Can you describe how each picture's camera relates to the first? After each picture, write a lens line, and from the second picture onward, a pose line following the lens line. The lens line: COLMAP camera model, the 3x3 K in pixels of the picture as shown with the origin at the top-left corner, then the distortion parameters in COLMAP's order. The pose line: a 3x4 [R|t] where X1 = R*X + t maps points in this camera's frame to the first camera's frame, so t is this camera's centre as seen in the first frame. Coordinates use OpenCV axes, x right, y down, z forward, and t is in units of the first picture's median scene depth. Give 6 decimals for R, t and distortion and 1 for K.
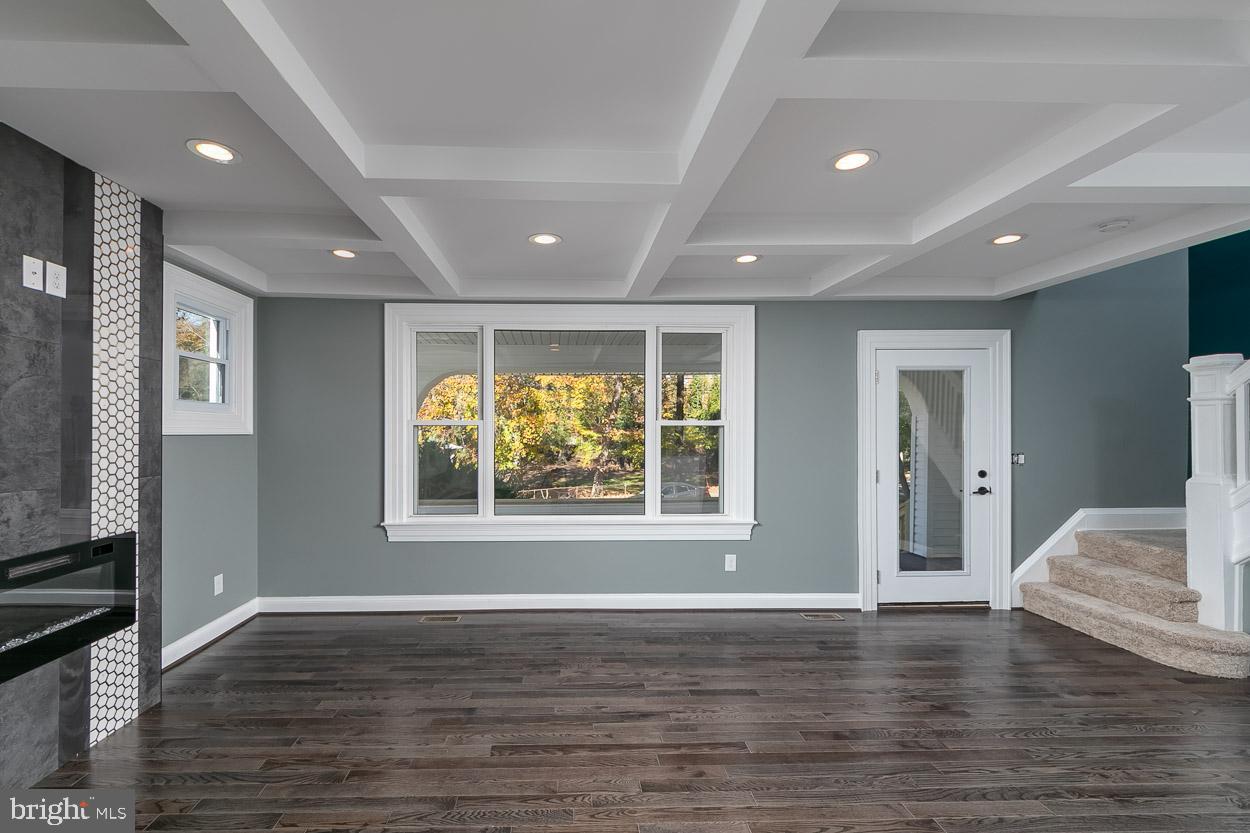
lens RADIAL K [[537.7, 0, 580.8], [0, 537.7, 434.5], [0, 0, 1]] dist [0.000257, -0.002083]
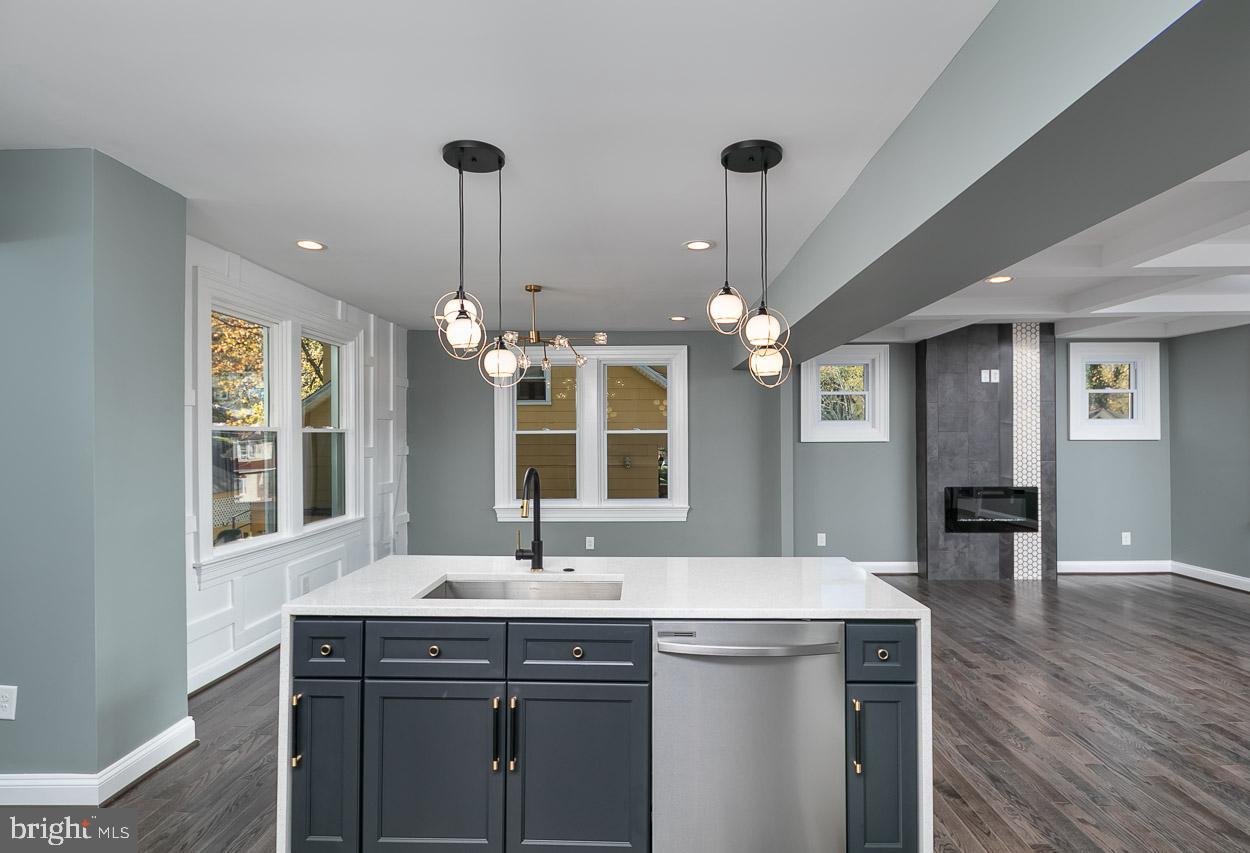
lens RADIAL K [[660.8, 0, 613.3], [0, 660.8, 430.1], [0, 0, 1]] dist [-0.004257, -0.005822]
pose [[-0.064638, -0.014478, -0.997804, 1.826394], [-0.001681, 0.999895, -0.014400, 0.003098], [0.997907, 0.000746, -0.064656, -0.461662]]
